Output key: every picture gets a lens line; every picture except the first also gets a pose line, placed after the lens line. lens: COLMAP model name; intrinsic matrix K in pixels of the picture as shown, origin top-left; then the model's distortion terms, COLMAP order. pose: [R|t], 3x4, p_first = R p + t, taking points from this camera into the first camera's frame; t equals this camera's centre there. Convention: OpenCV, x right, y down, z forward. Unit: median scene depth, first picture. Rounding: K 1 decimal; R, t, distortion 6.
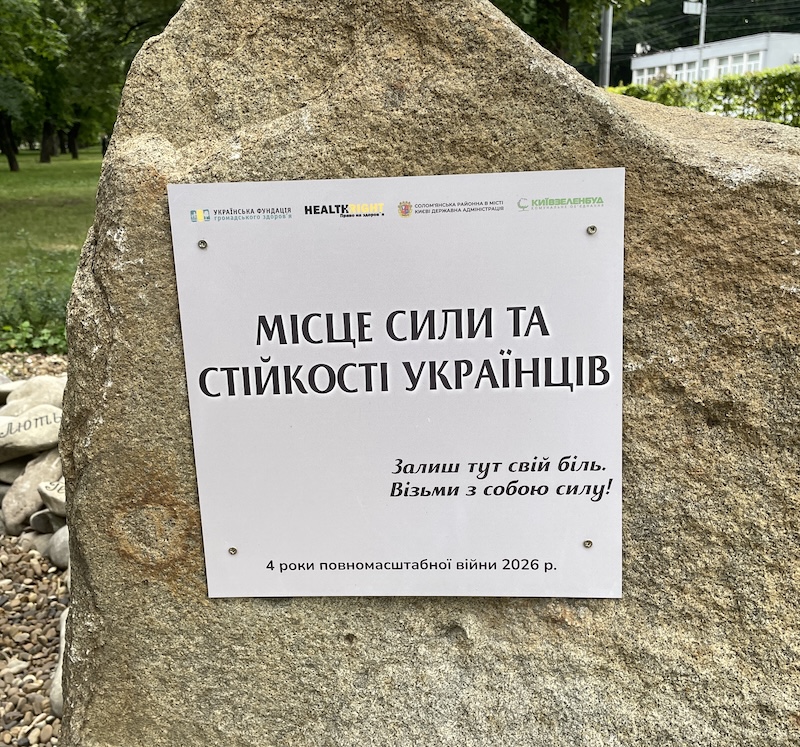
lens RADIAL K [[803.0, 0, 392.6], [0, 803.0, 340.6], [0, 0, 1]] dist [0.034124, 0.000000]
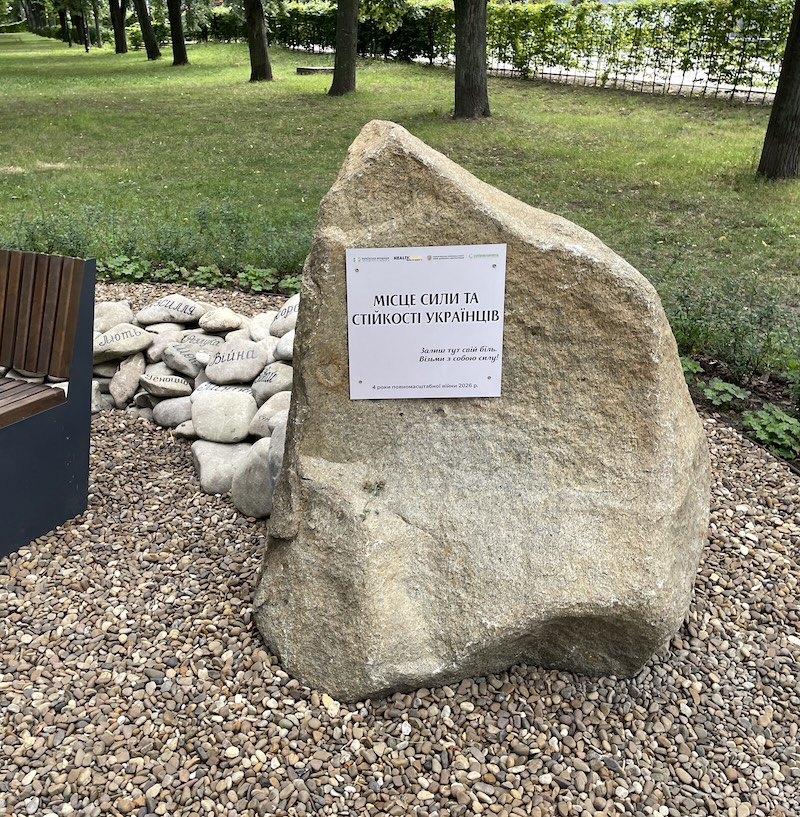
lens RADIAL K [[804.1, 0, 393.2], [0, 804.1, 406.4], [0, 0, 1]] dist [0.034037, 0.000000]
pose [[0.994150, -0.010459, 0.107502, -0.393410], [-0.009641, 0.982734, 0.184771, -0.162492], [-0.107578, -0.184726, 0.976884, -1.720541]]
